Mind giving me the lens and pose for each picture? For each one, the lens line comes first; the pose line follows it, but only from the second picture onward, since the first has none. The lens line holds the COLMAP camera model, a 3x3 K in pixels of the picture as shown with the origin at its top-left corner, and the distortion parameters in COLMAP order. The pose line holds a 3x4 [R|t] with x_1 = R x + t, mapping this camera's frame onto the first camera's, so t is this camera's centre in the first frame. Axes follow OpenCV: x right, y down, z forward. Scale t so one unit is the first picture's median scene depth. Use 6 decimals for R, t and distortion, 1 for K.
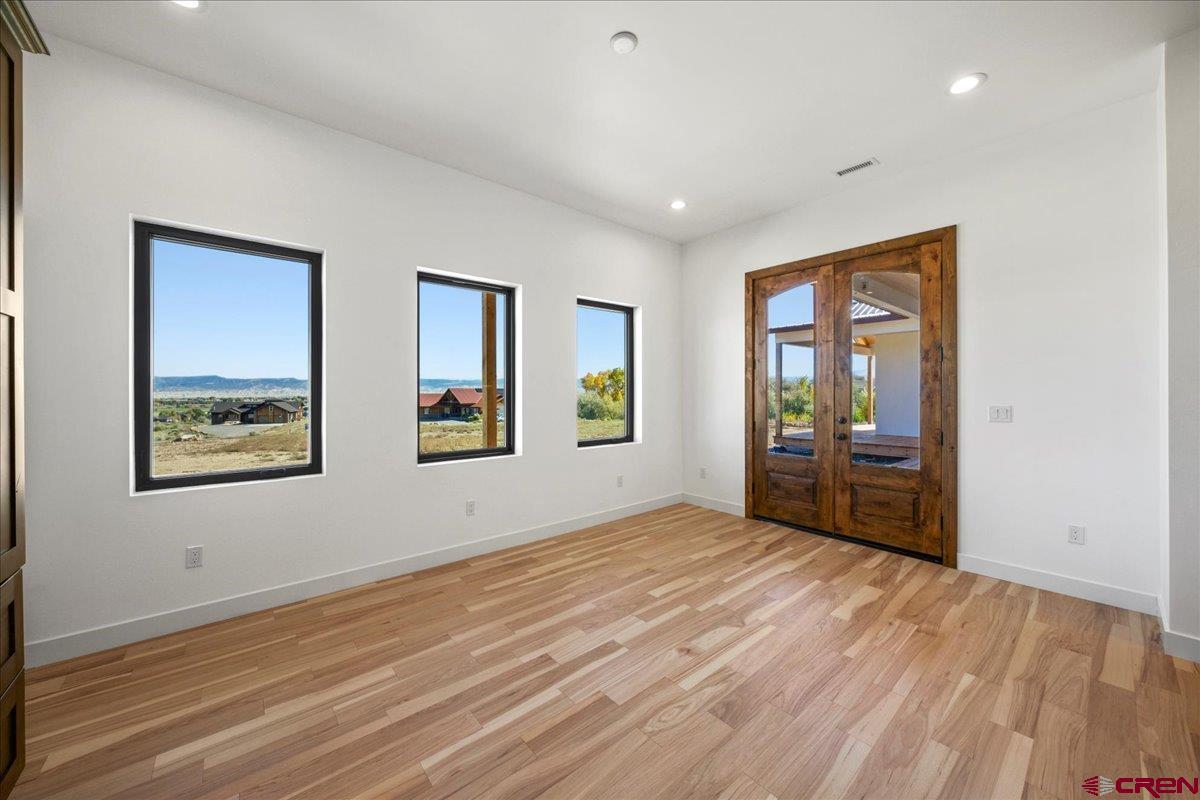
lens RADIAL K [[437.6, 0, 602.6], [0, 437.6, 395.4], [0, 0, 1]] dist [0.000157, -0.000311]
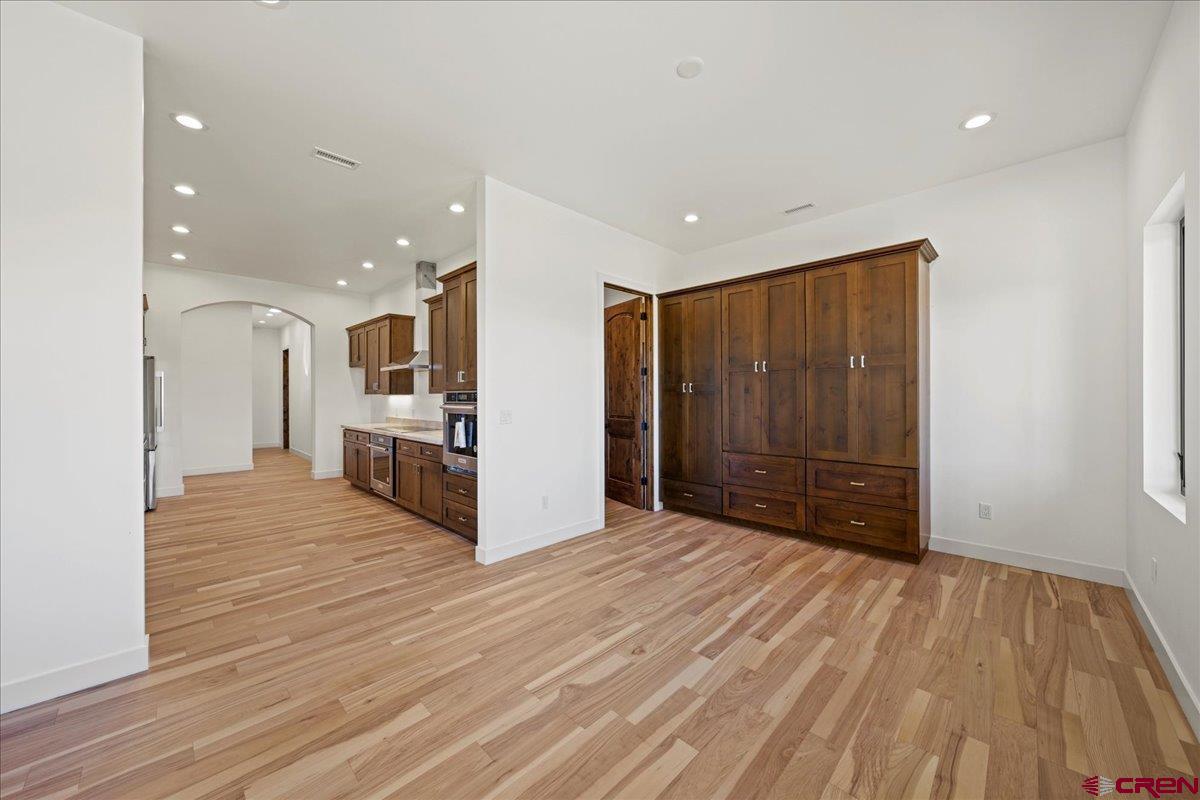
lens RADIAL K [[437.6, 0, 602.6], [0, 437.6, 395.4], [0, 0, 1]] dist [0.000157, -0.000311]
pose [[-0.996233, 0.006608, -0.086463, 0.334866], [0.006180, 0.999967, 0.005212, -0.016749], [0.086494, 0.004658, -0.996241, 1.914498]]
